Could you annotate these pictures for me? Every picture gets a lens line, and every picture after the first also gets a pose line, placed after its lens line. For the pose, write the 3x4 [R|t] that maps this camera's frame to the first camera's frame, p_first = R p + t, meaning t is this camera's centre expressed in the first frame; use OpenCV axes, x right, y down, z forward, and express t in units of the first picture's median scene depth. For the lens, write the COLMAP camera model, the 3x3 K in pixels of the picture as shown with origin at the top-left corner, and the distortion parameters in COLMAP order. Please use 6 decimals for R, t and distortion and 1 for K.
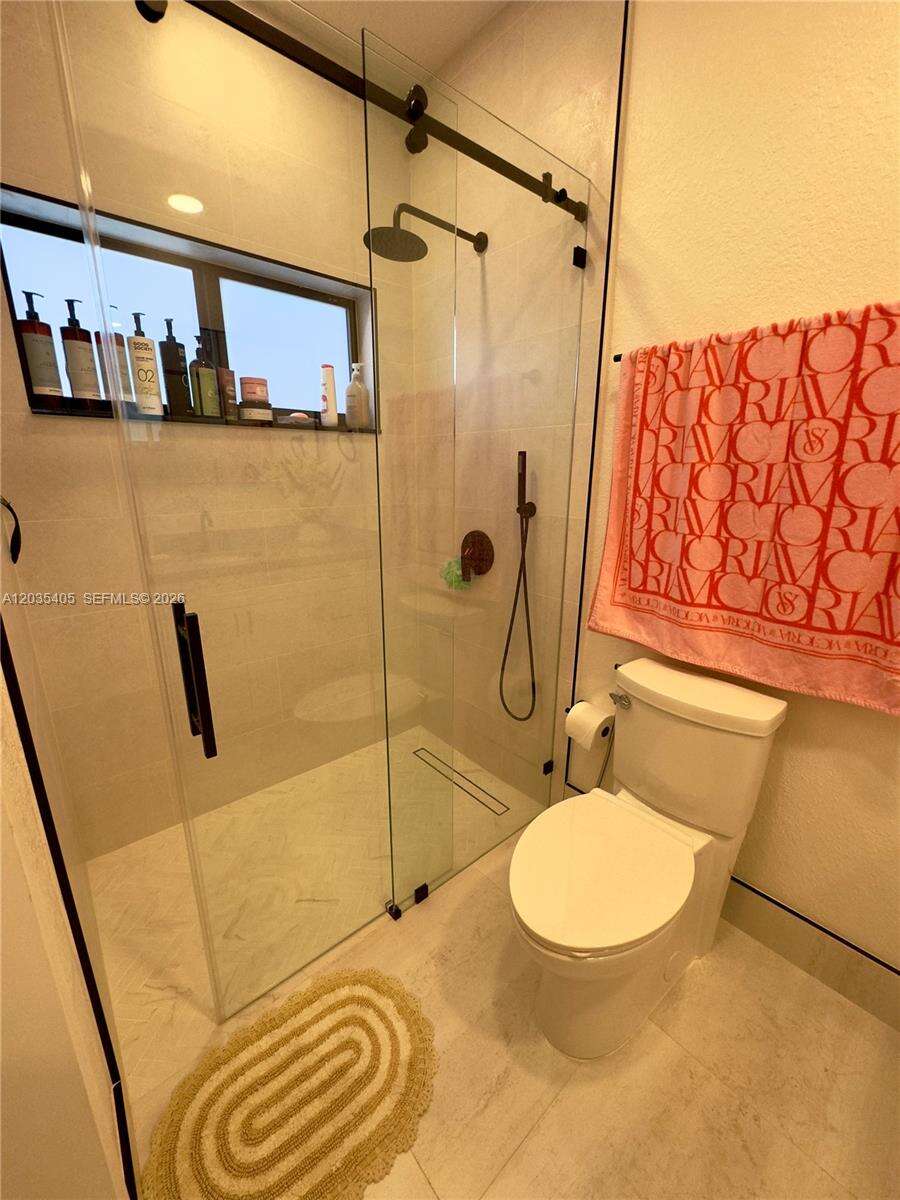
lens RADIAL K [[479.6, 0, 451.1], [0, 479.6, 602.9], [0, 0, 1]] dist [-0.006372, 0.001300]
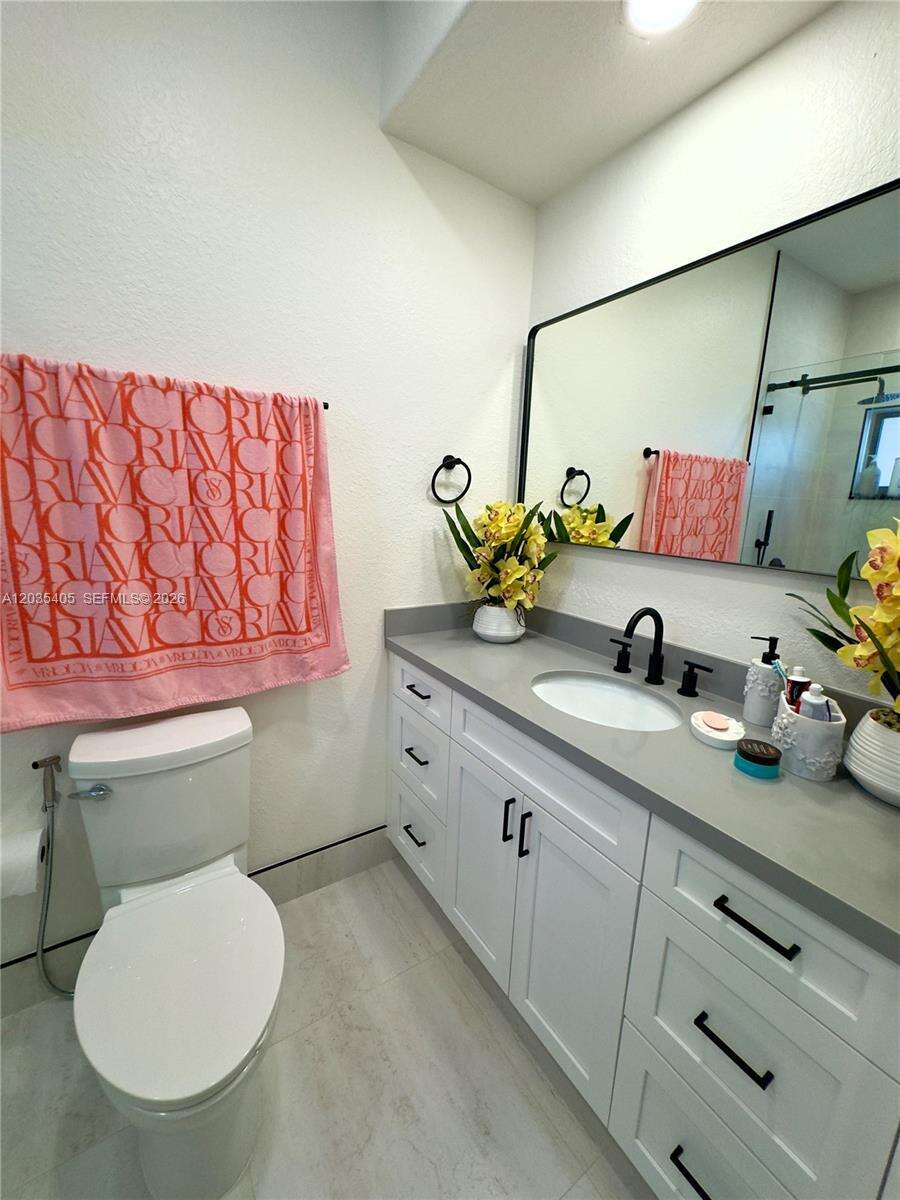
lens RADIAL K [[479.6, 0, 451.8], [0, 479.6, 598.6], [0, 0, 1]] dist [-0.006372, 0.001300]
pose [[0.125540, -0.194648, 0.972806, -0.331939], [0.222571, 0.961095, 0.163582, -0.126740], [-0.966800, 0.195983, 0.163979, 0.261532]]
